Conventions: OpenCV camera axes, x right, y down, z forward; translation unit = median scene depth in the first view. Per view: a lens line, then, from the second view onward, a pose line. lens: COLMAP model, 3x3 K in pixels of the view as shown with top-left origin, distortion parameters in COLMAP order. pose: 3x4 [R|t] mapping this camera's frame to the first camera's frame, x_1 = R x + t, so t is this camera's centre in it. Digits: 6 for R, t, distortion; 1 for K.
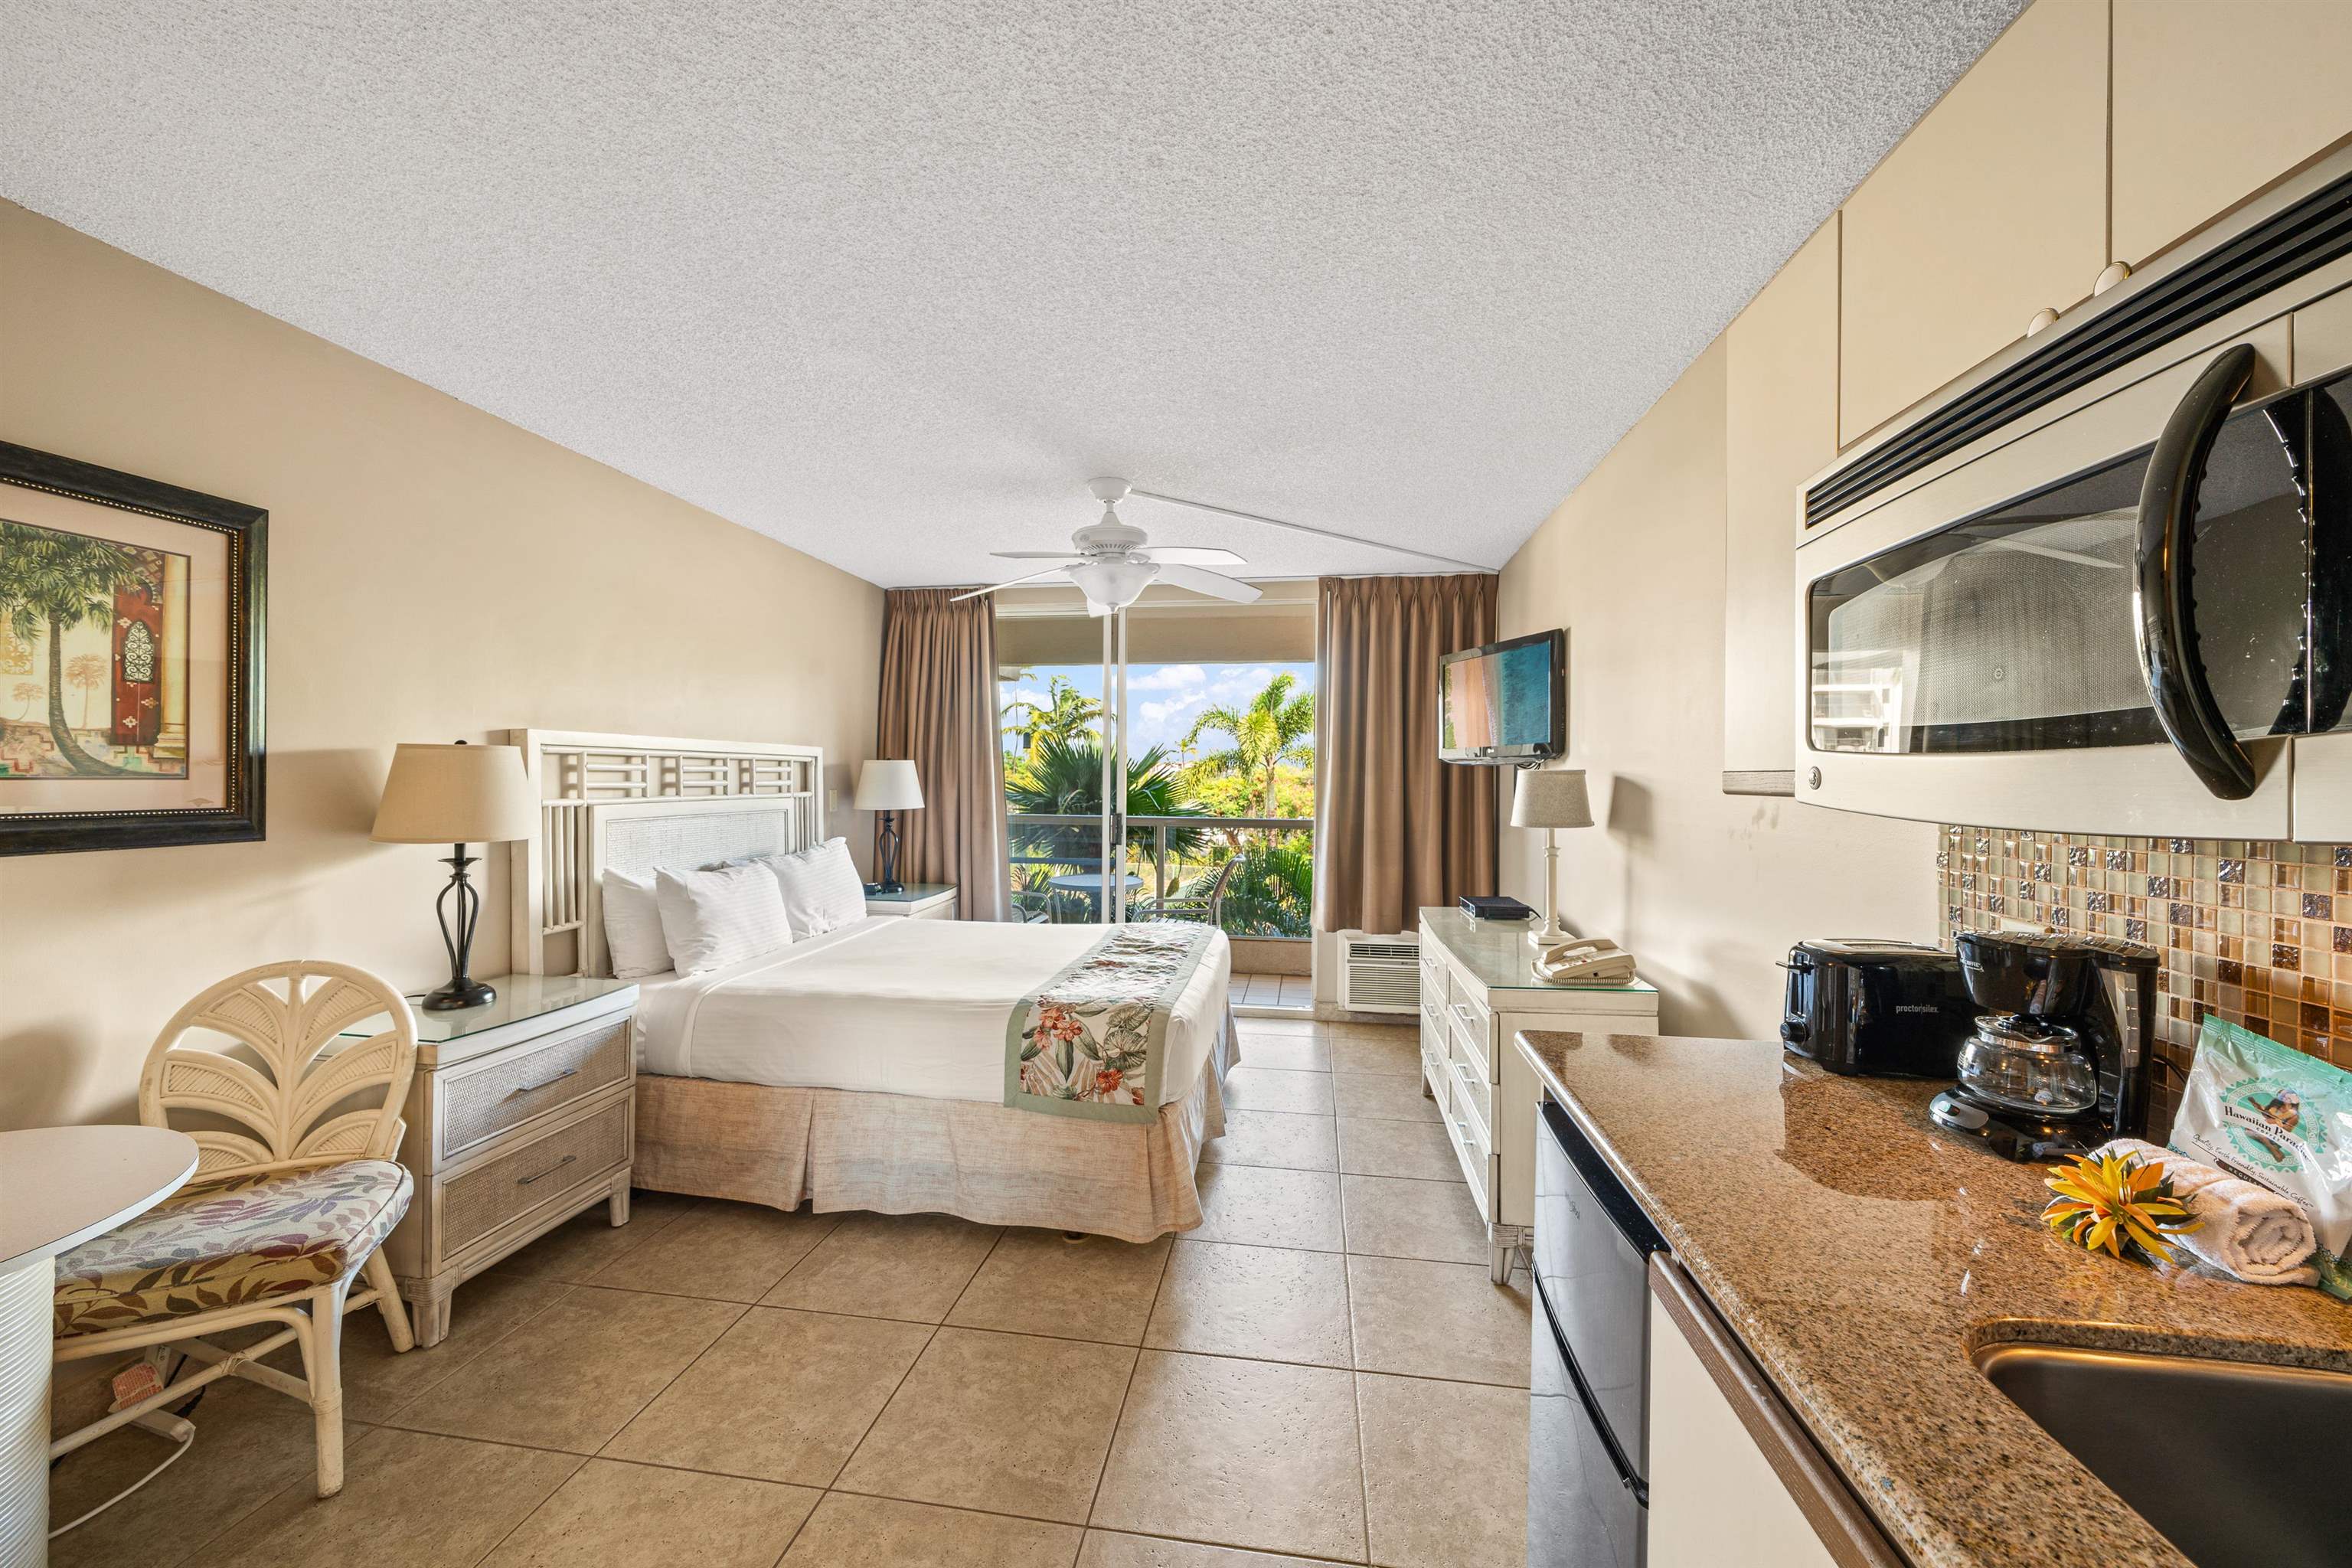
lens RADIAL K [[866.0, 0, 1163.0], [0, 866.0, 784.4], [0, 0, 1]] dist [0.002677, 0.000211]
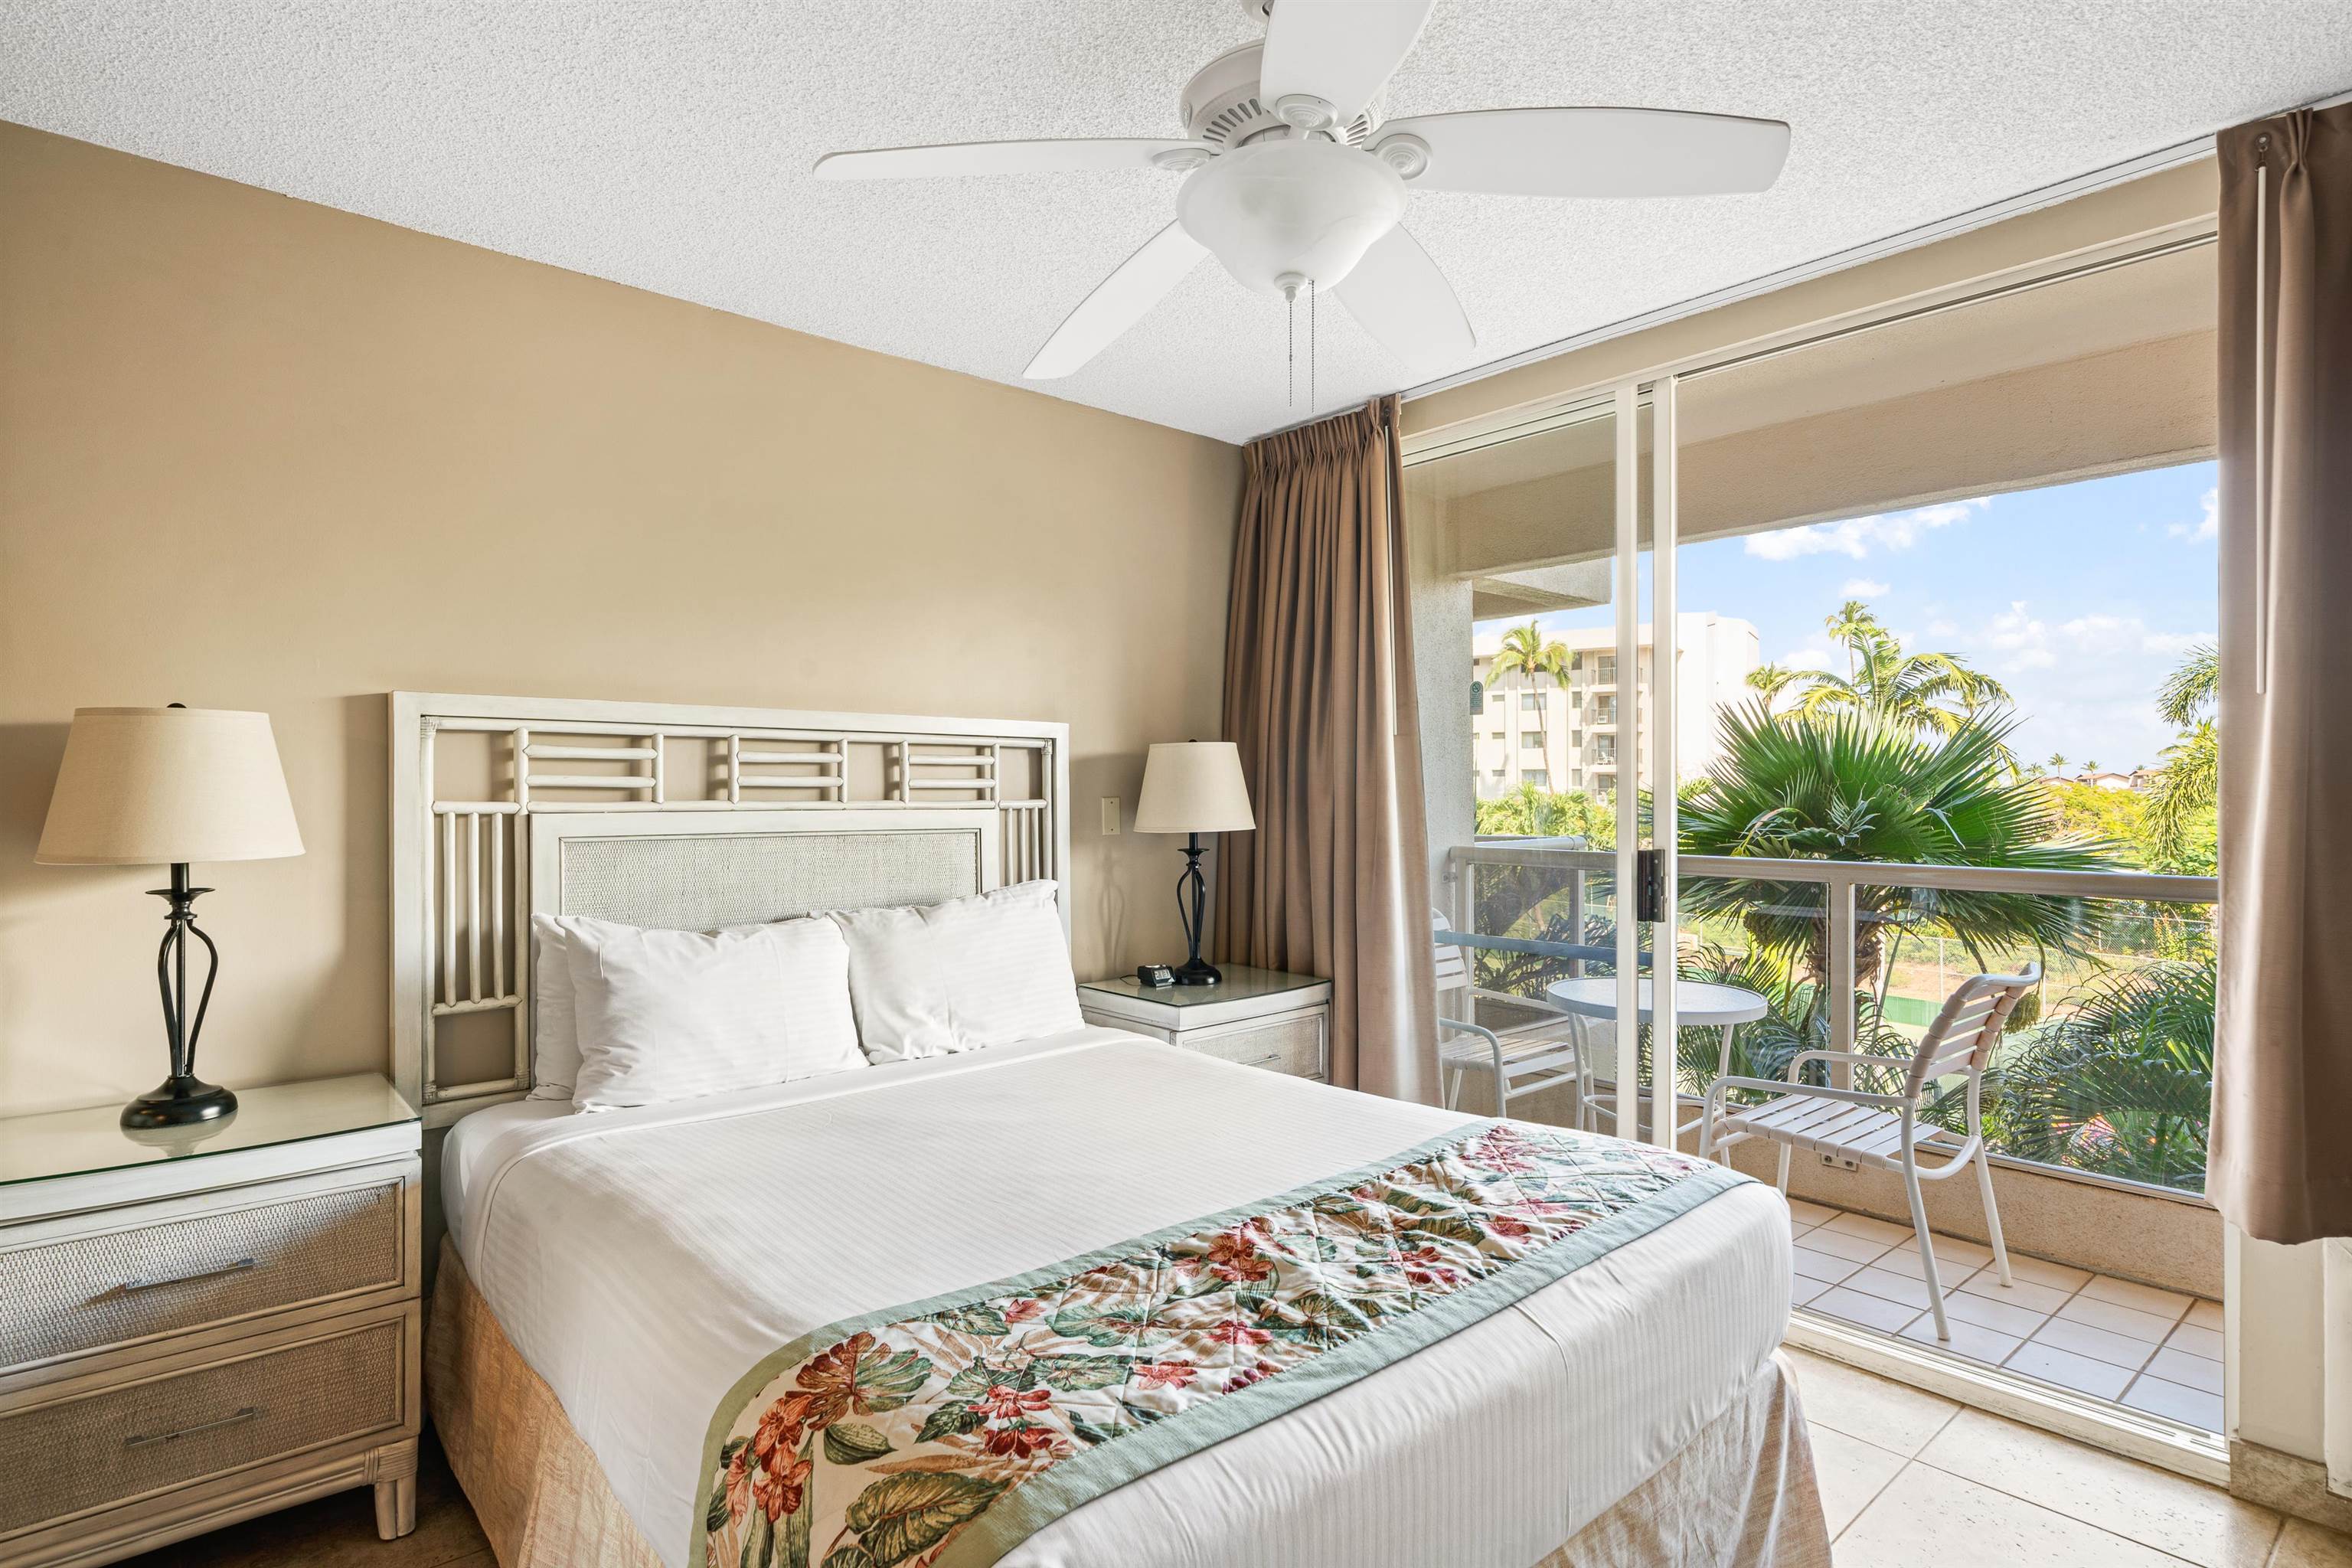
lens RADIAL K [[1199.3, 0, 1190.2], [0, 1199.3, 795.9], [0, 0, 1]] dist [0.004383, 0.001400]
pose [[0.770725, -0.003773, -0.637157, 0.263672], [-0.002215, 0.999961, -0.008601, 0.018168], [0.637164, 0.008040, 0.770686, 0.636537]]
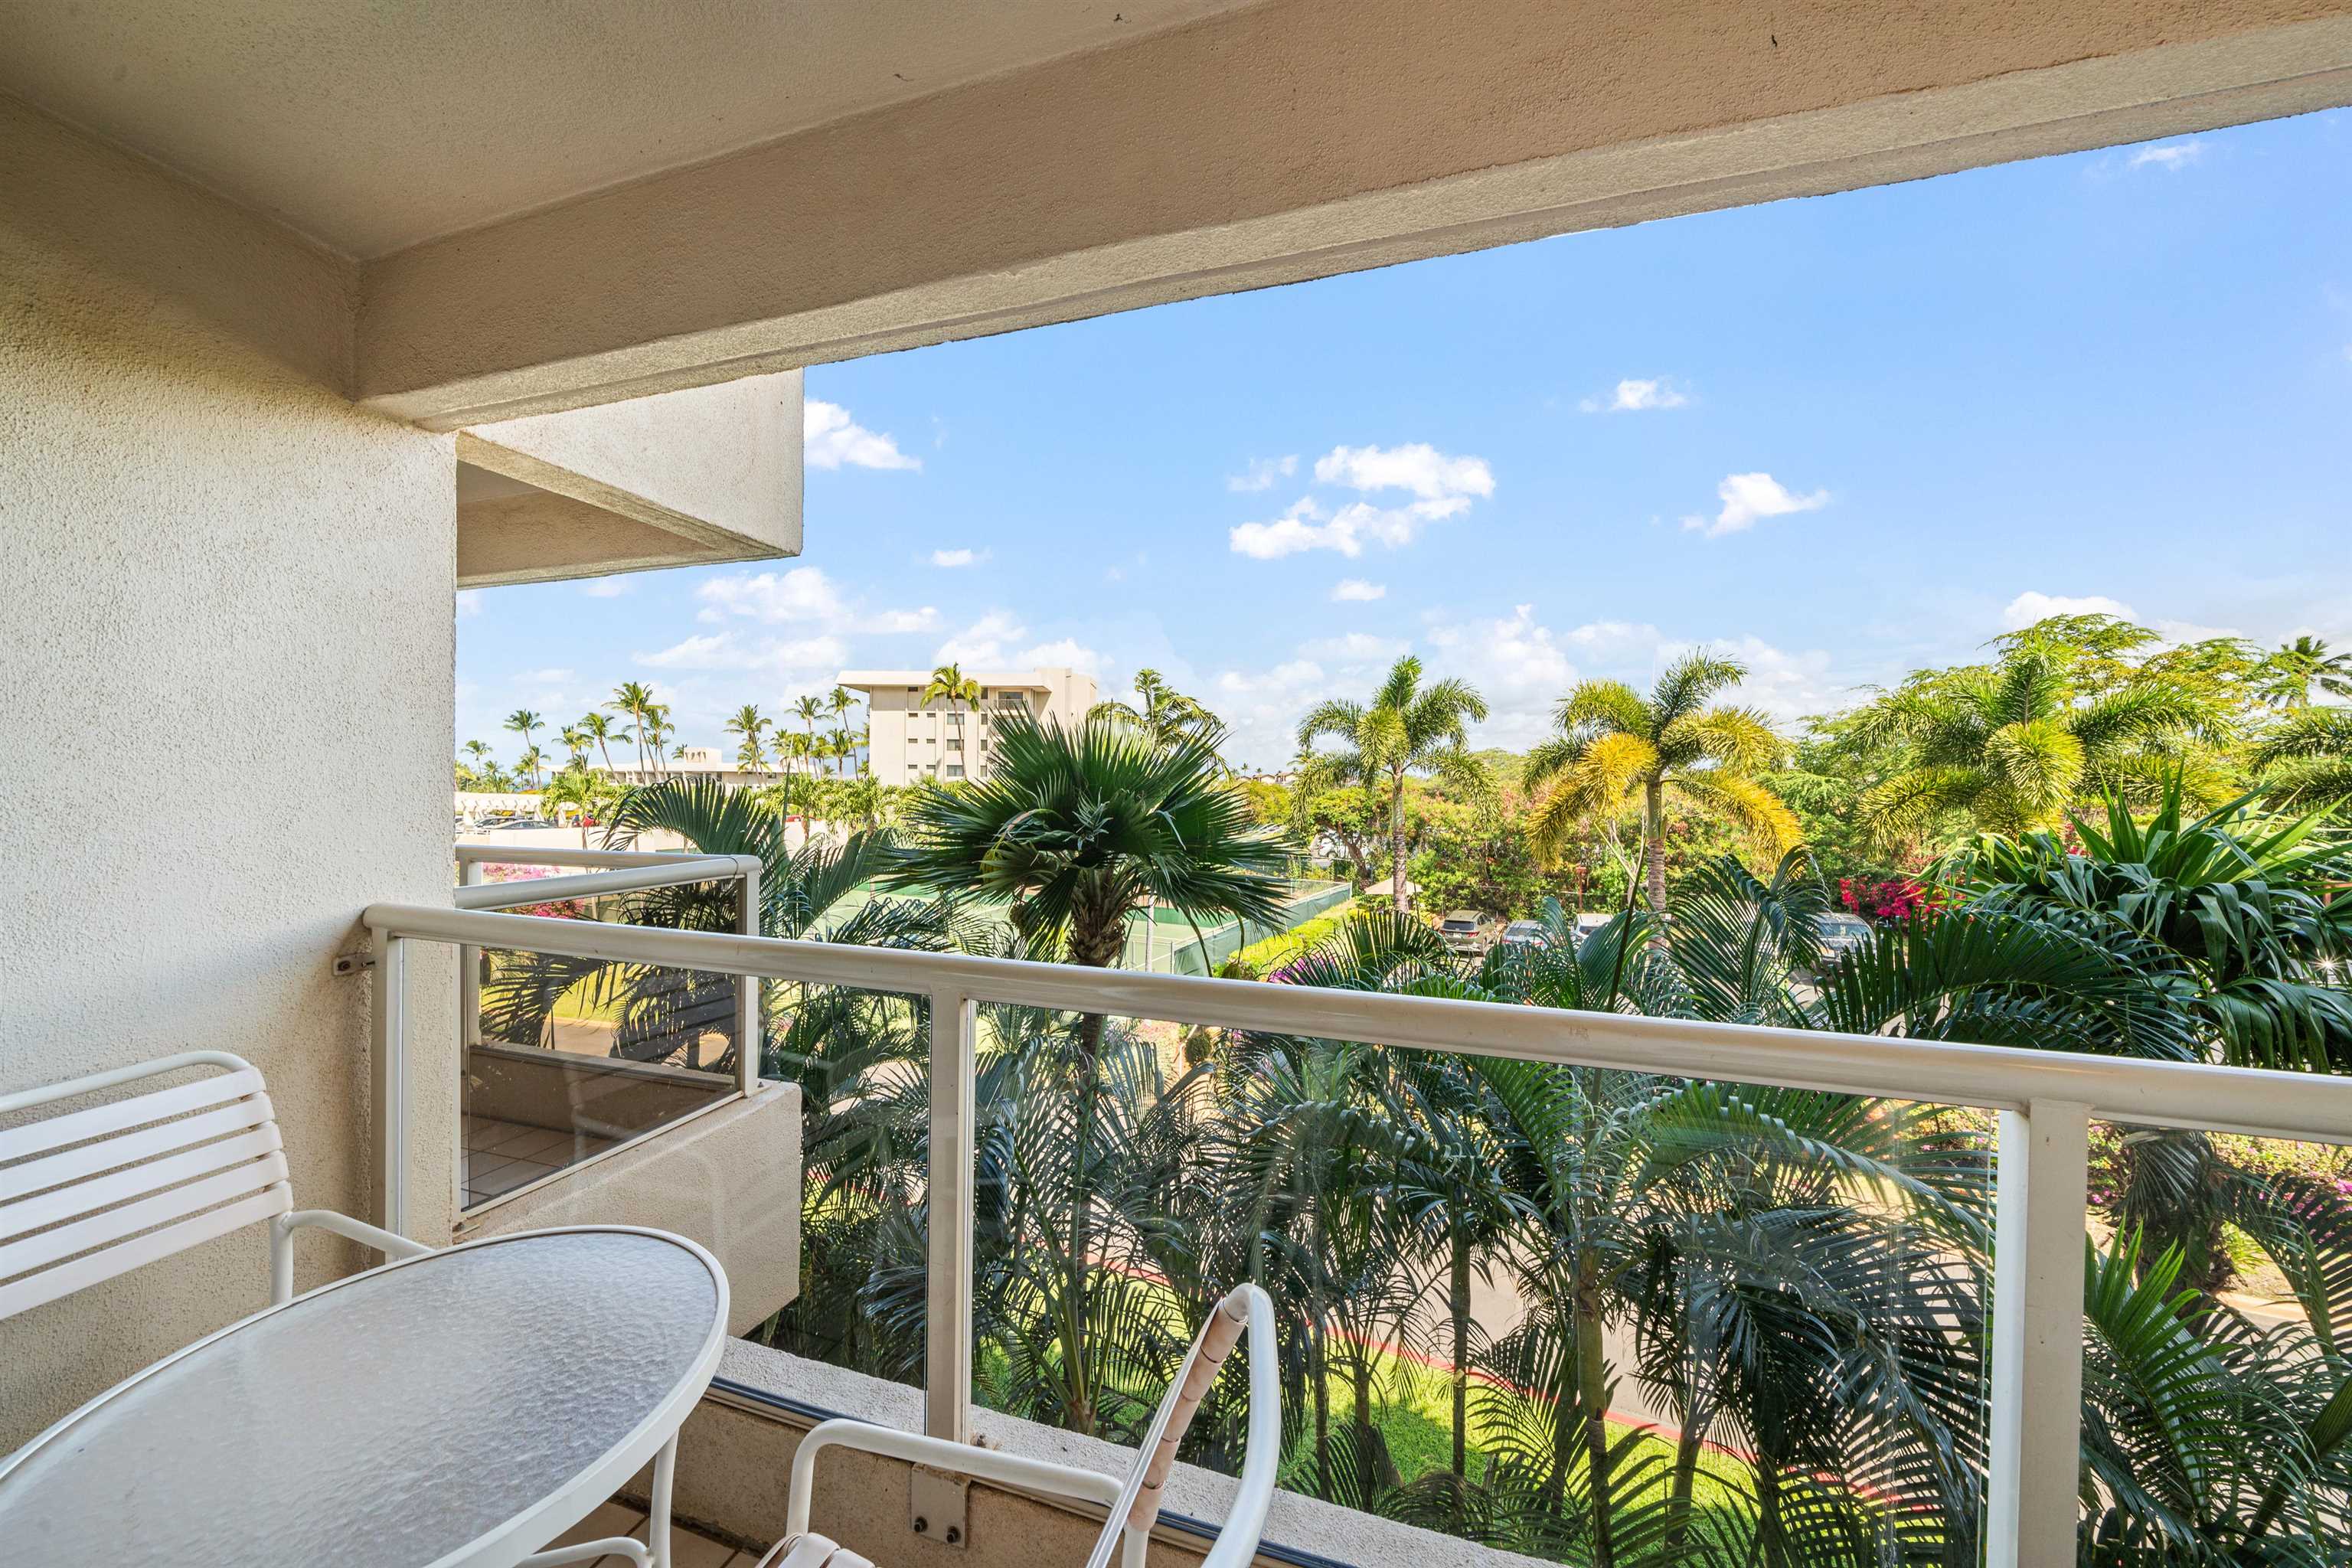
lens RADIAL K [[816.4, 0, 1175.1], [0, 816.4, 791.5], [0, 0, 1]] dist [0.000325, 0.000071]
pose [[0.988681, 0.008834, -0.149773, 0.210506], [-0.009149, 0.999957, -0.001410, -0.002691], [0.149754, 0.002765, 0.988719, 1.226253]]
